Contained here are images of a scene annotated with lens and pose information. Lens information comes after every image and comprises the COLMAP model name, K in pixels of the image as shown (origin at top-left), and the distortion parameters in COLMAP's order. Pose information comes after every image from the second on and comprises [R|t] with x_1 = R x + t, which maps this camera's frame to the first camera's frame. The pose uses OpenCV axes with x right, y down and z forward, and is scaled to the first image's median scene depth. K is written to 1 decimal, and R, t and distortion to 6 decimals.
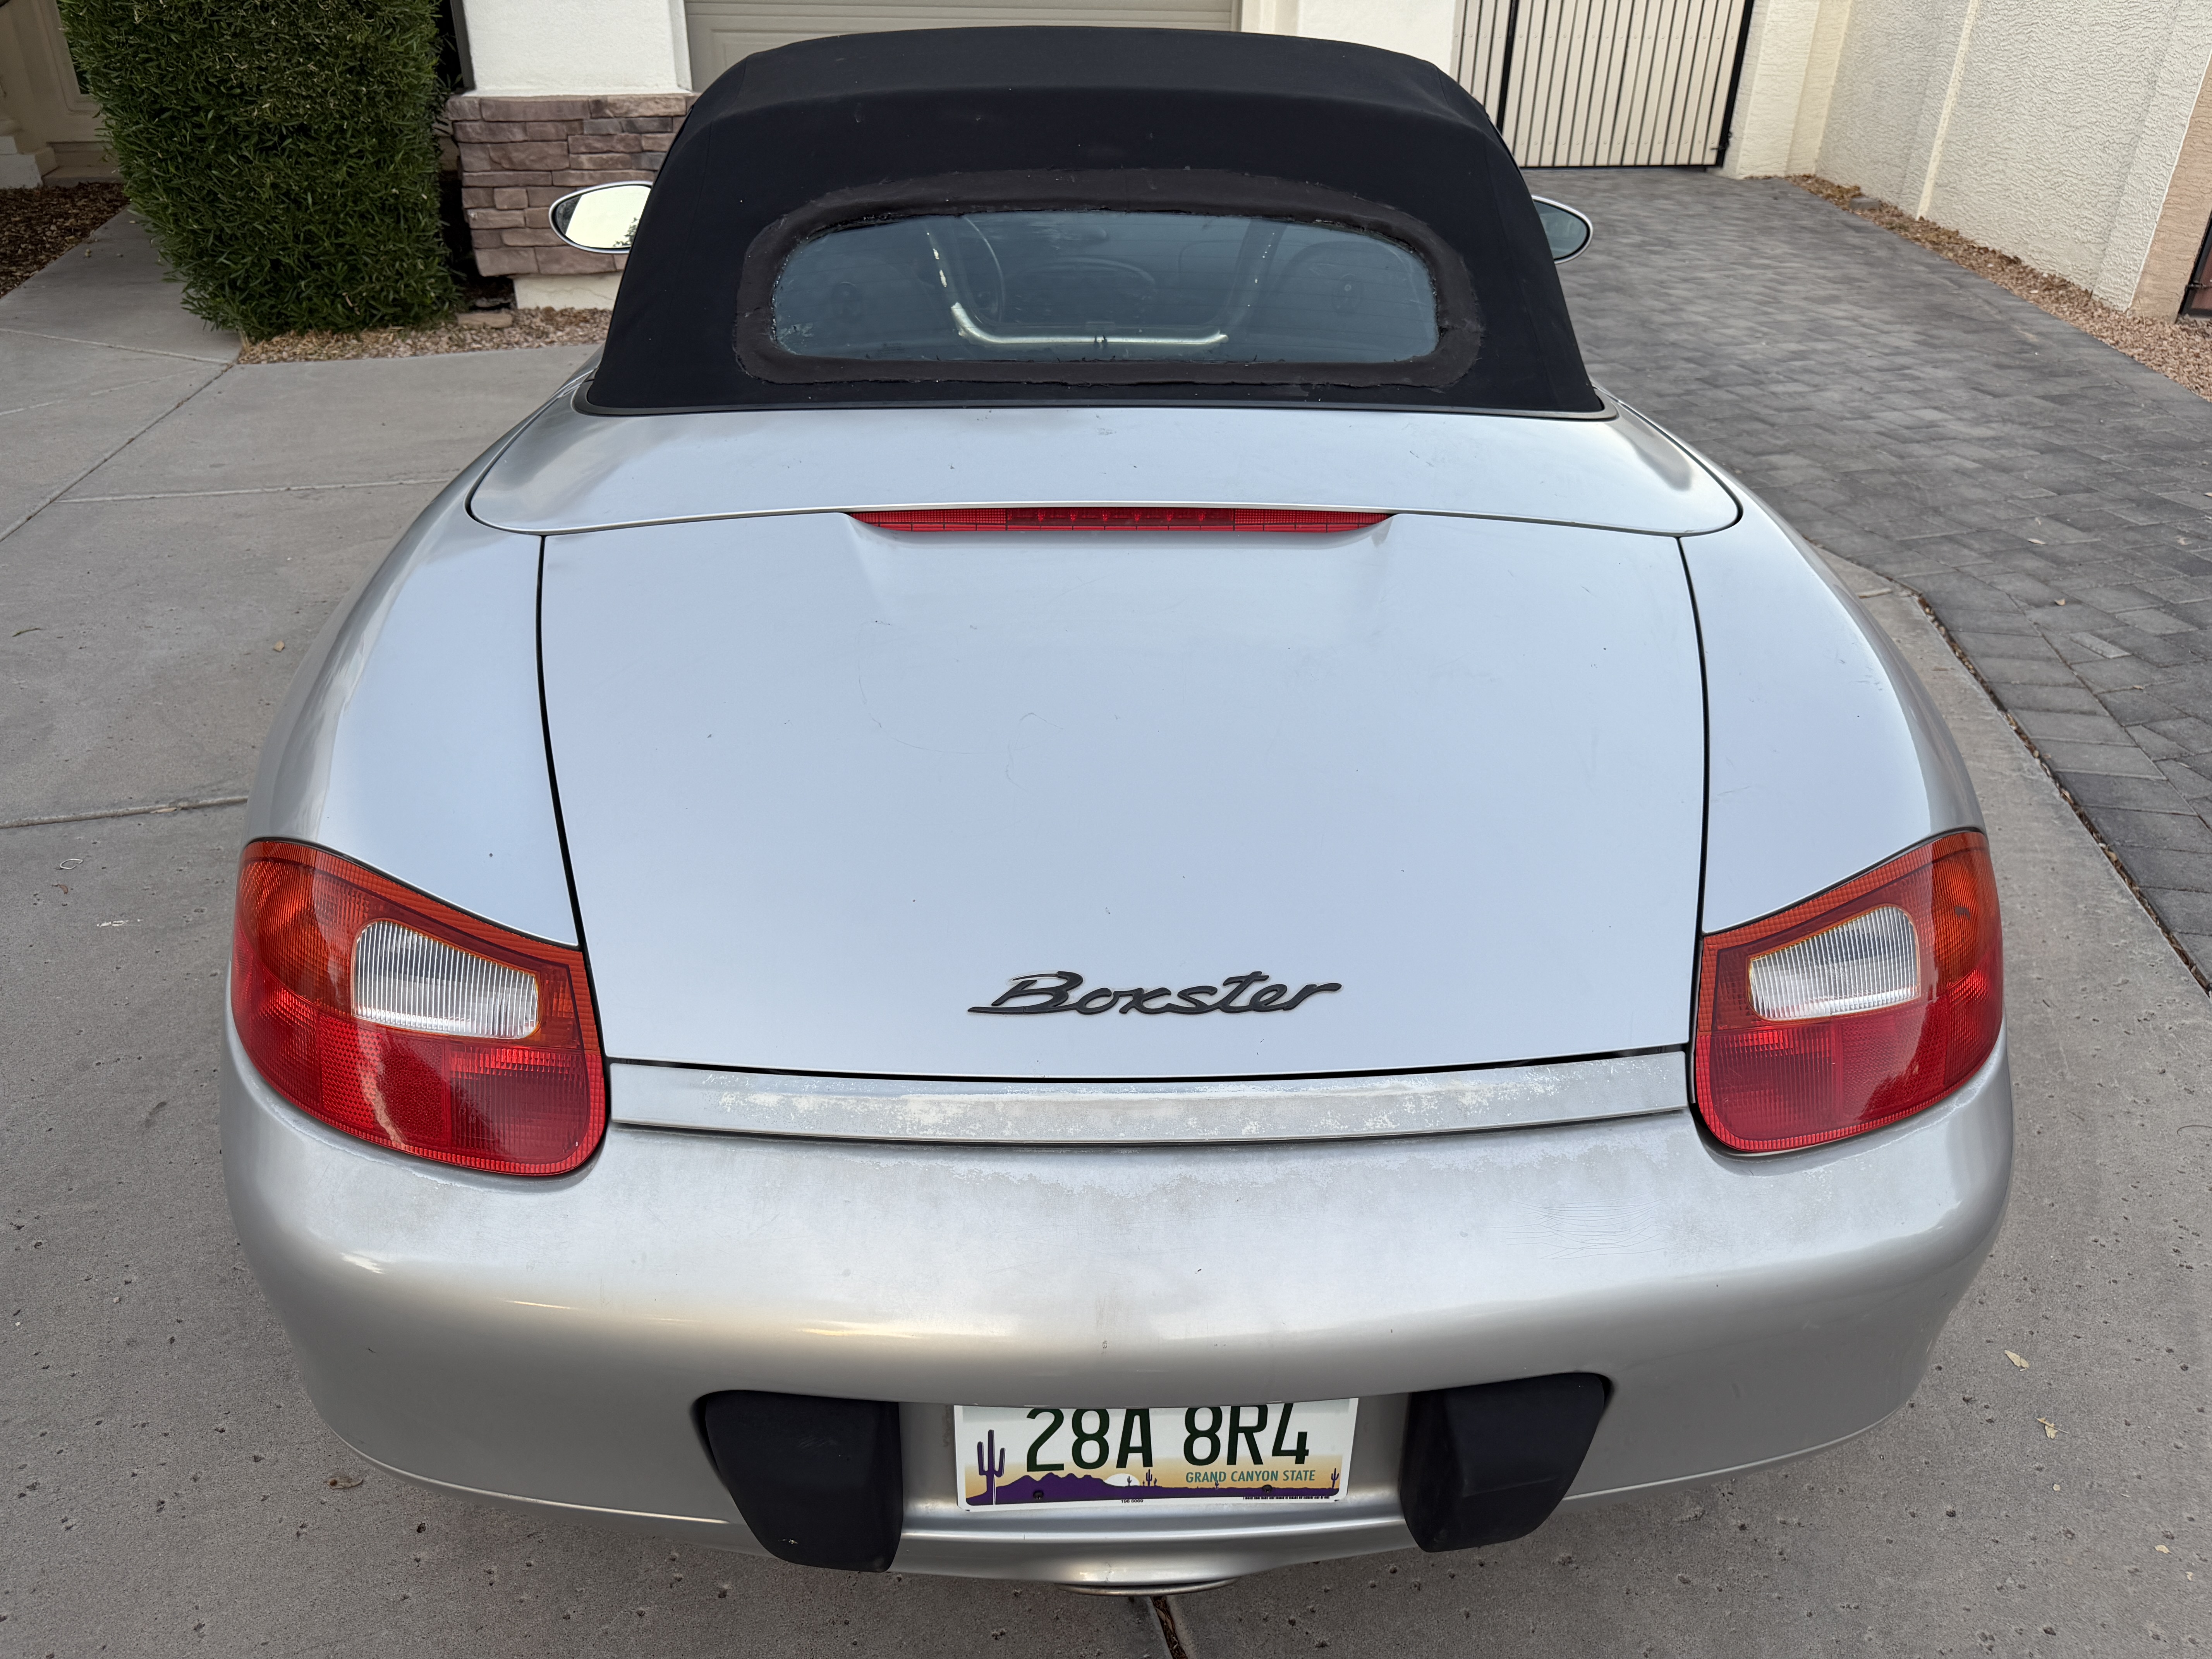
lens RADIAL K [[1554.5, 0, 1106.5], [0, 1554.5, 838.1], [0, 0, 1]] dist [0.007567, 0.002637]
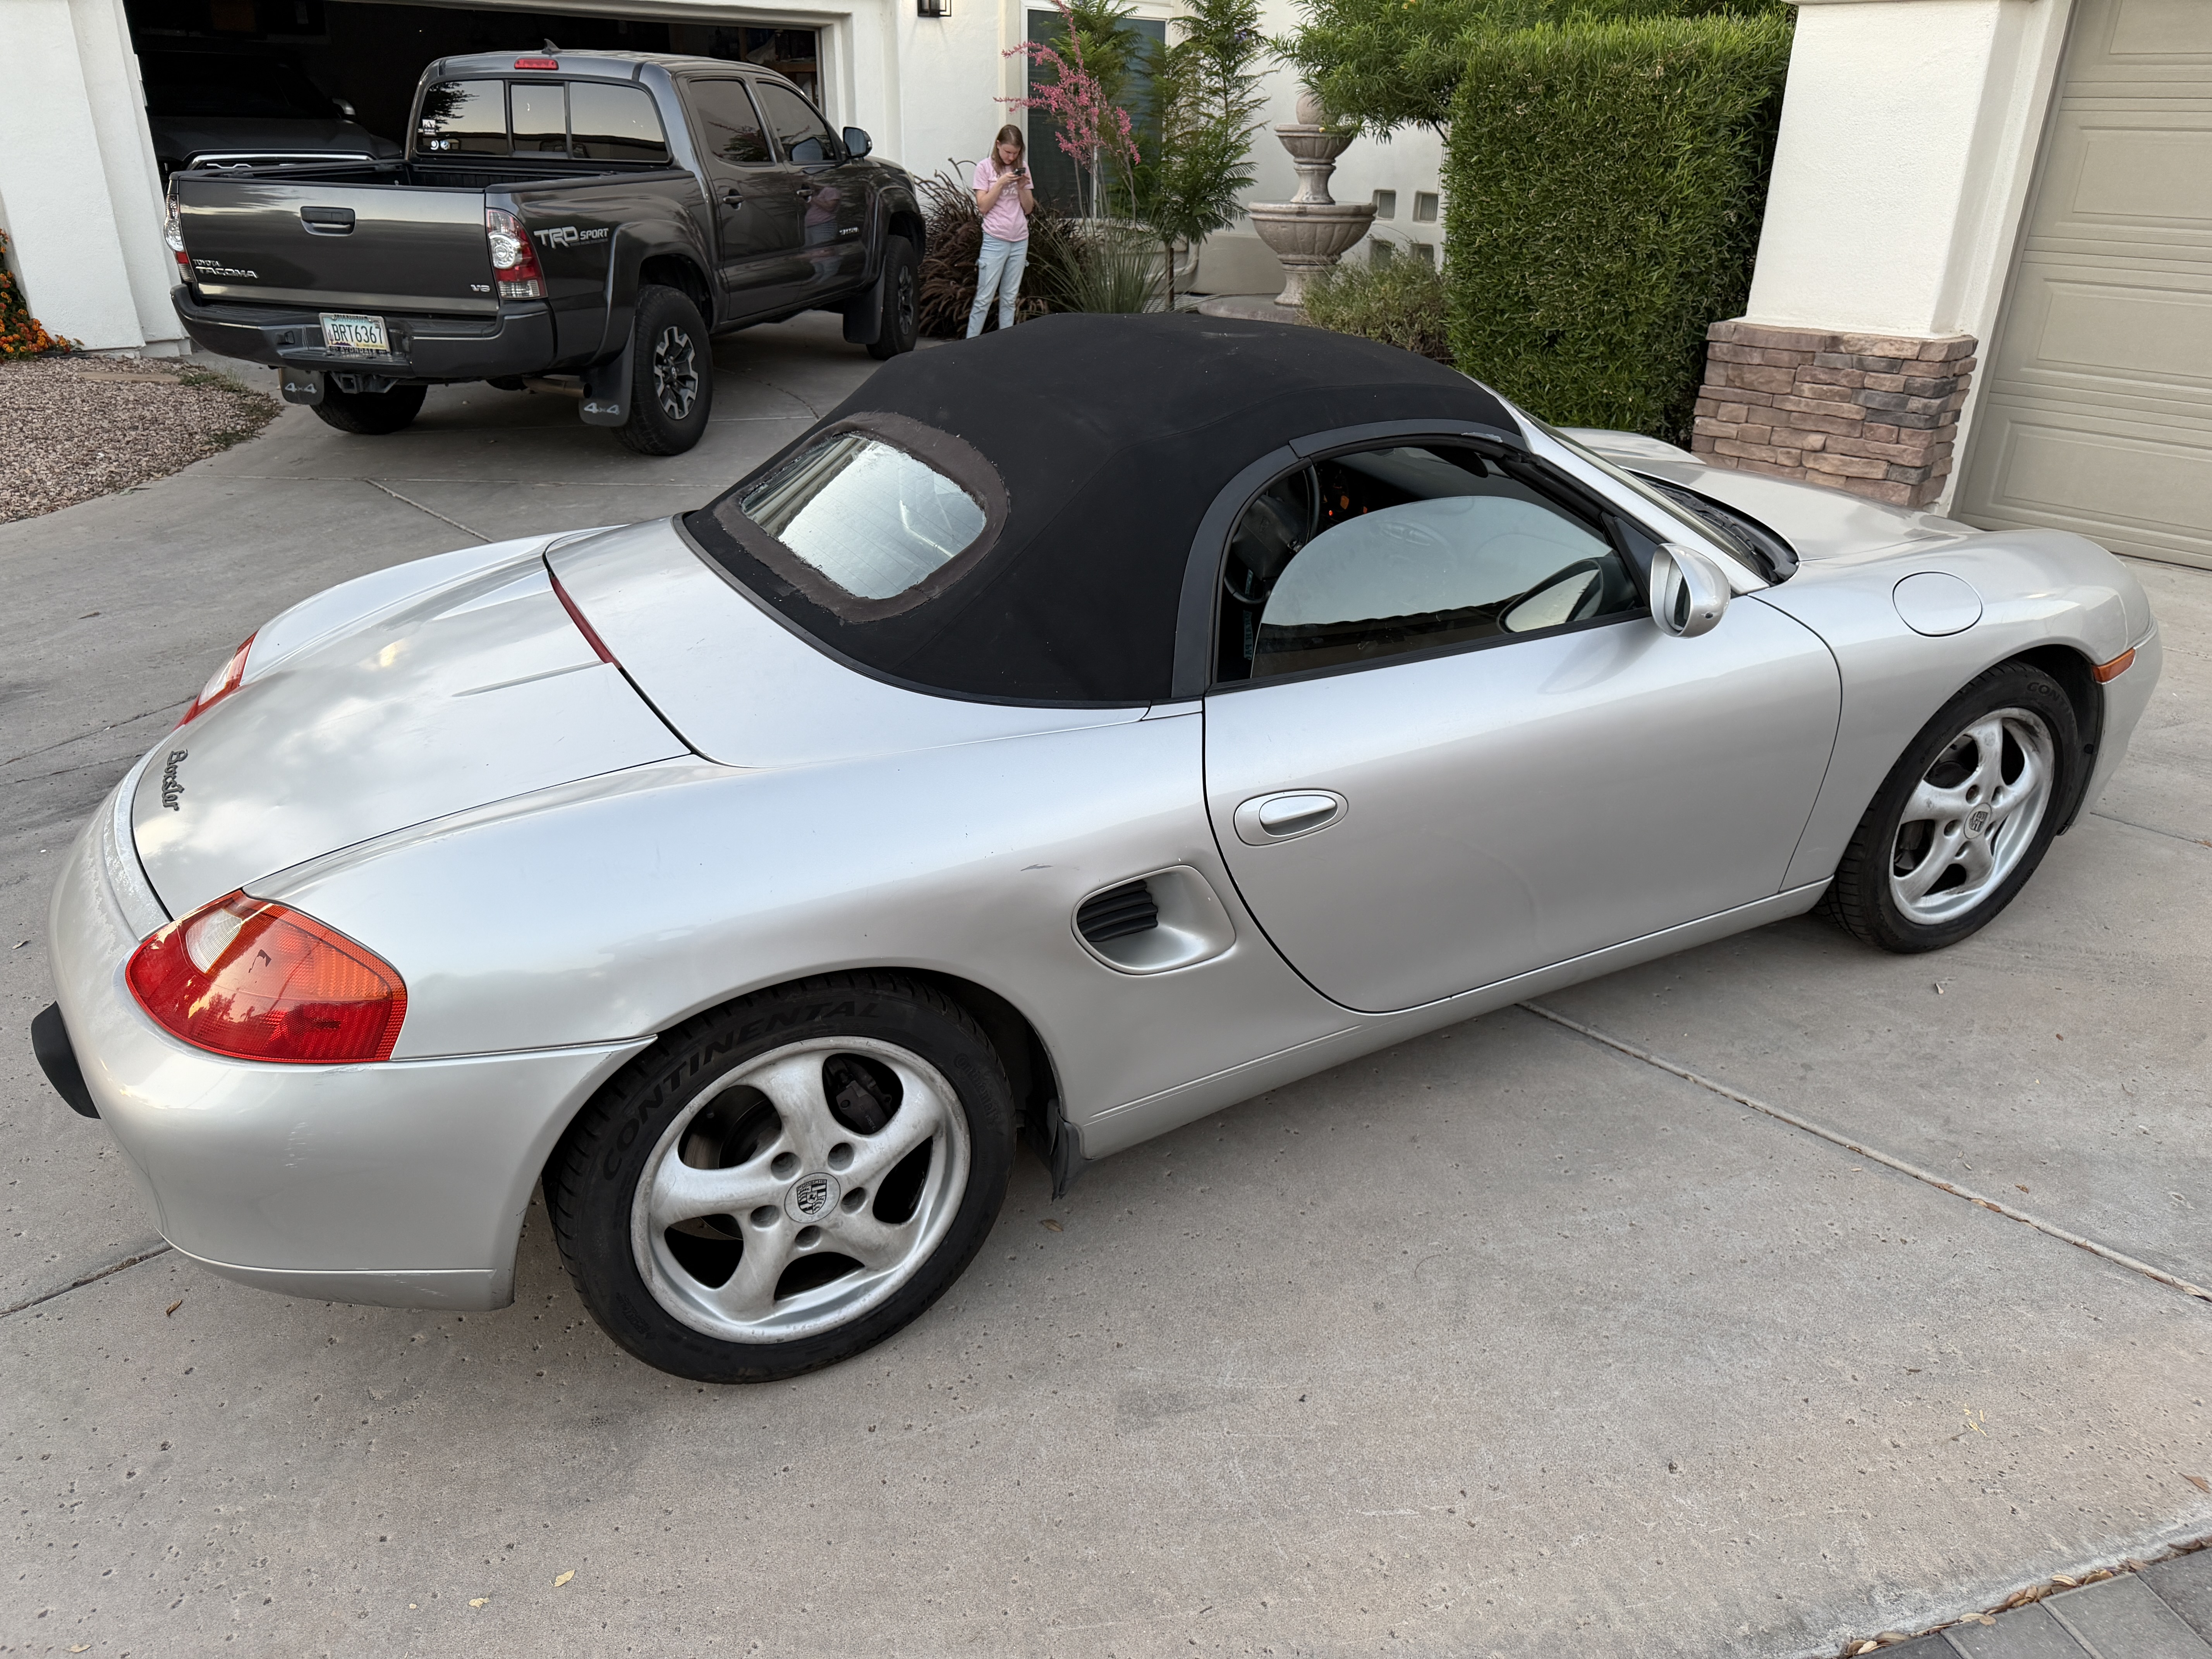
lens RADIAL K [[1554.5, 0, 1109.5], [0, 1554.5, 821.9], [0, 0, 1]] dist [0.007567, 0.002637]
pose [[0.417096, 0.364175, -0.832711, 0.441441], [-0.450678, 0.878509, 0.158465, -0.139143], [0.789253, 0.309189, 0.530549, 0.177131]]
